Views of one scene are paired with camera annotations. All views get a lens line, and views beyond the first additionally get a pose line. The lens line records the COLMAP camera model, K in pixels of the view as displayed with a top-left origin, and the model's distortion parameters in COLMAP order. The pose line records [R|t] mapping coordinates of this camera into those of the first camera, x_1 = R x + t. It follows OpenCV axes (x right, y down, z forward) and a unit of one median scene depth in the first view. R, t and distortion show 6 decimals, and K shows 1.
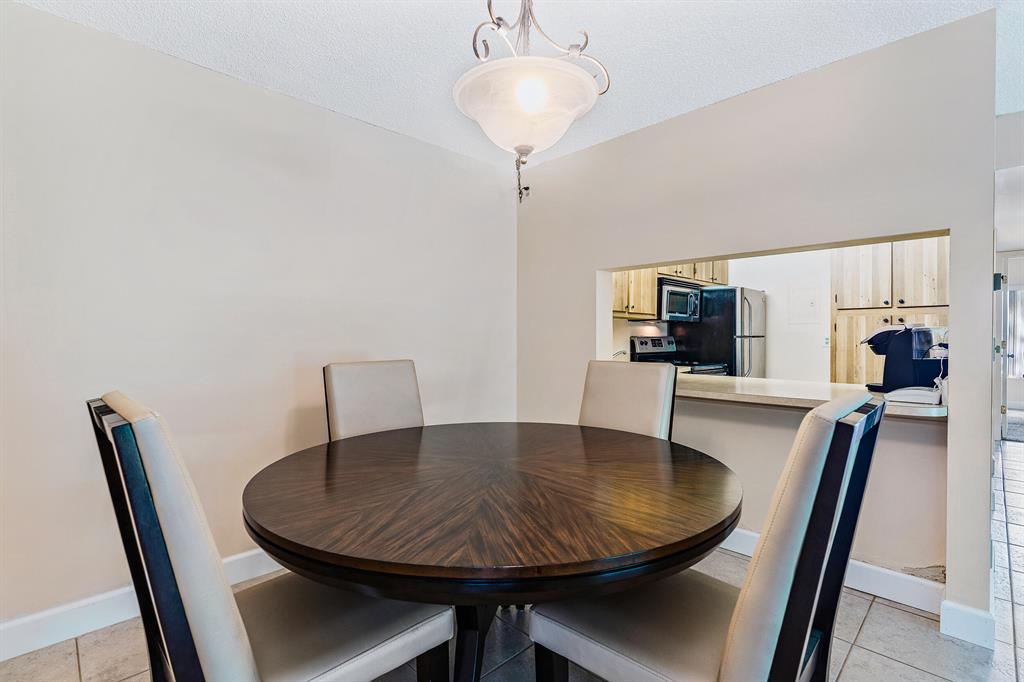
lens RADIAL K [[468.5, 0, 512.8], [0, 468.5, 337.2], [0, 0, 1]] dist [-0.012276, 0.001041]
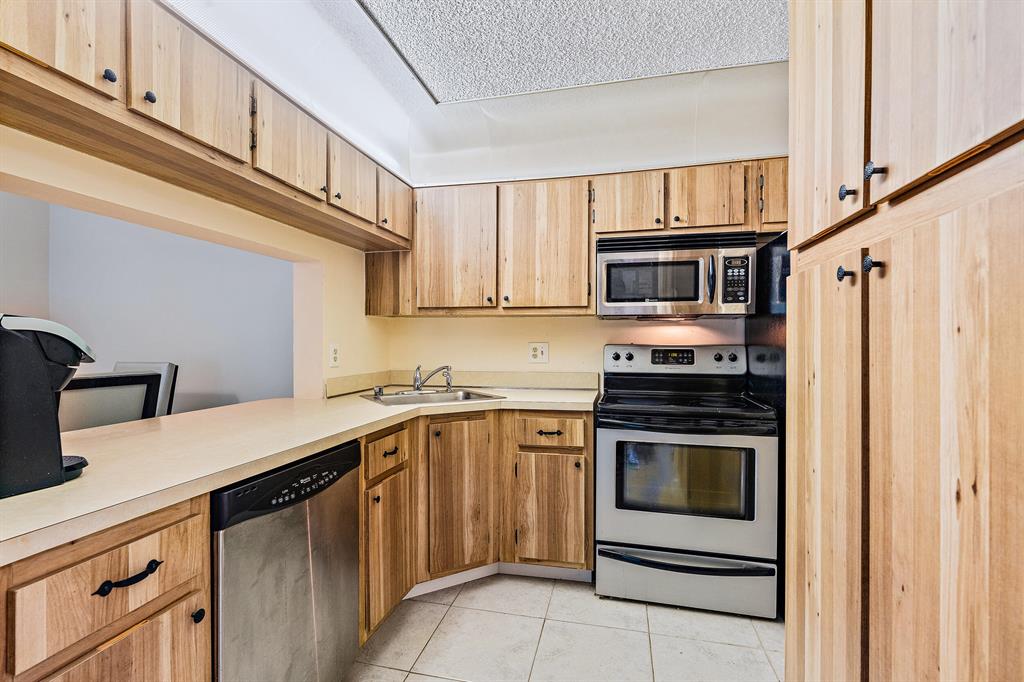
lens RADIAL K [[468.5, 0, 511.6], [0, 468.5, 345.0], [0, 0, 1]] dist [-0.012276, 0.001041]
pose [[0.530966, 0.003869, -0.847385, 0.692089], [-0.006335, 0.999980, 0.000597, -0.000701], [0.847370, 0.005051, 0.530979, 0.575516]]
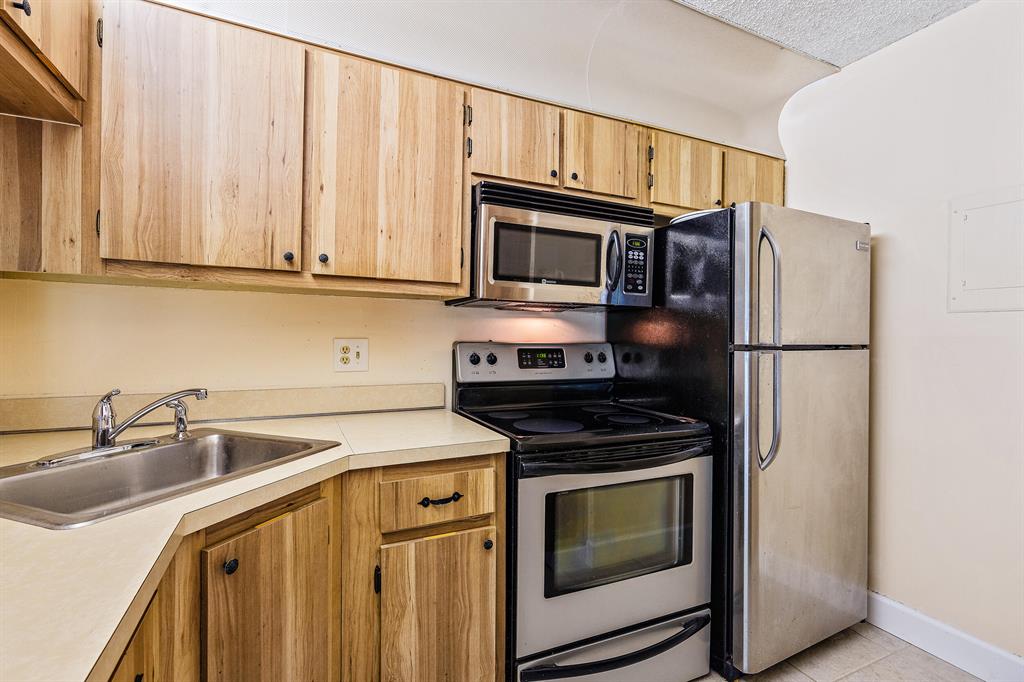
lens RADIAL K [[468.5, 0, 509.6], [0, 468.5, 336.4], [0, 0, 1]] dist [-0.012276, 0.001041]
pose [[0.943540, 0.010857, -0.331080, 0.434792], [-0.013080, 0.999904, -0.004486, -0.005307], [0.331000, 0.008563, 0.943592, 0.618696]]
